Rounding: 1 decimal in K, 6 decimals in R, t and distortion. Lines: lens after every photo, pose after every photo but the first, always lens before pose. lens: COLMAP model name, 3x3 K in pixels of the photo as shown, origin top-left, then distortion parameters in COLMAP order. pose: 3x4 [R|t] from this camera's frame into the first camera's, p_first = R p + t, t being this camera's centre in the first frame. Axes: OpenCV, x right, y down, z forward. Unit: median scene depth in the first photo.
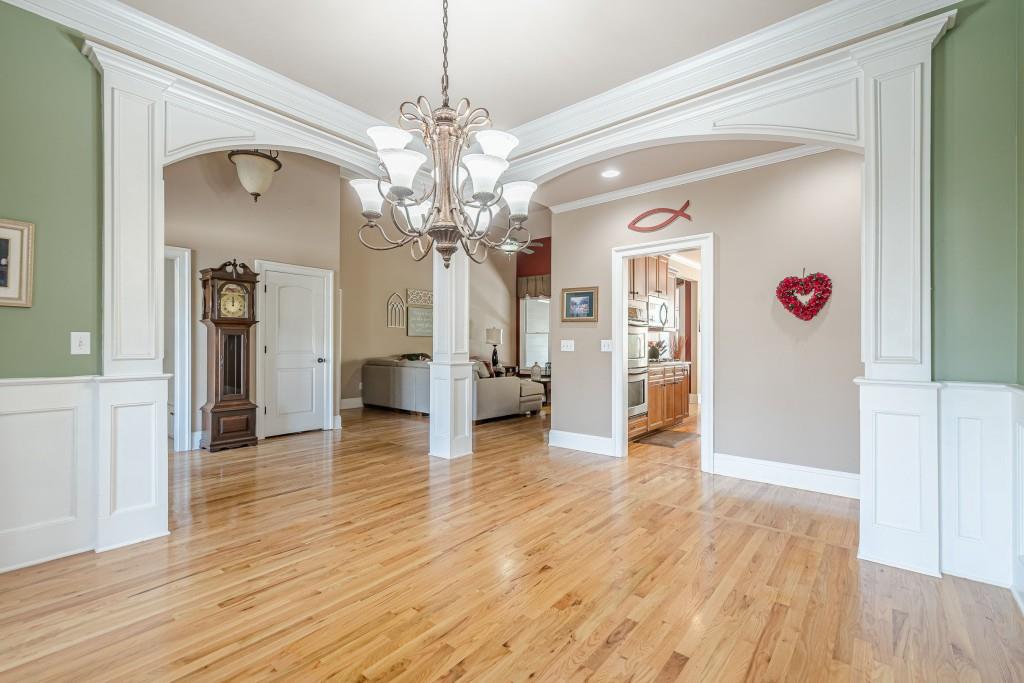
lens RADIAL K [[449.8, 0, 506.6], [0, 449.8, 344.2], [0, 0, 1]] dist [0.018919, -0.006533]
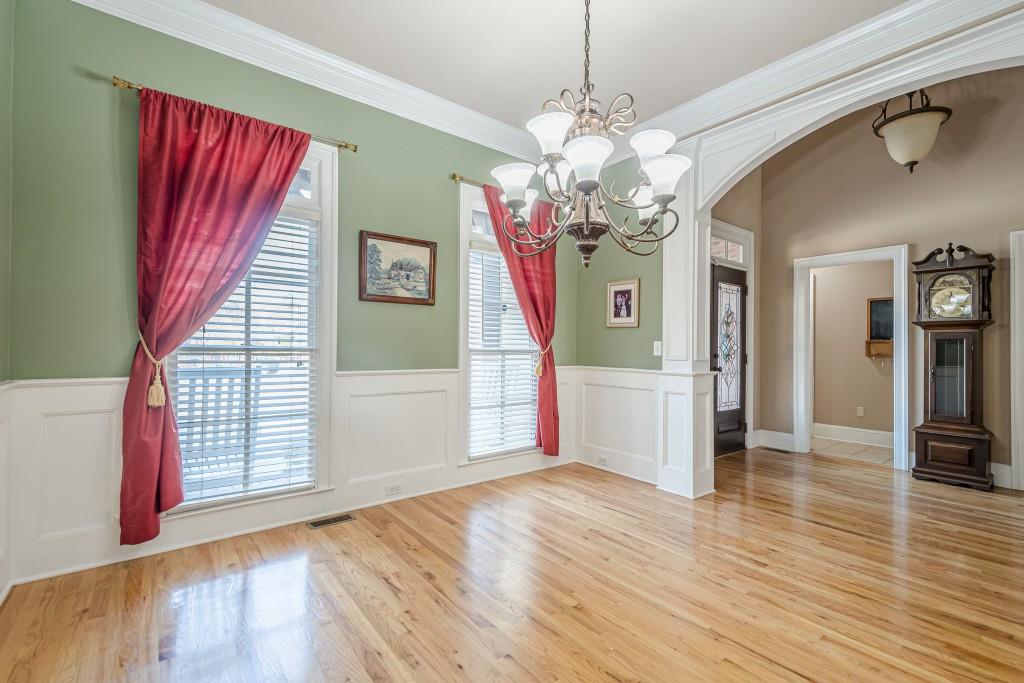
lens RADIAL K [[449.8, 0, 506.6], [0, 449.8, 344.2], [0, 0, 1]] dist [0.018919, -0.006533]
pose [[-0.210739, -0.009618, -0.977495, 0.571753], [-0.007207, 0.999940, -0.008285, -0.000519], [0.977516, 0.005299, -0.210796, 0.711147]]
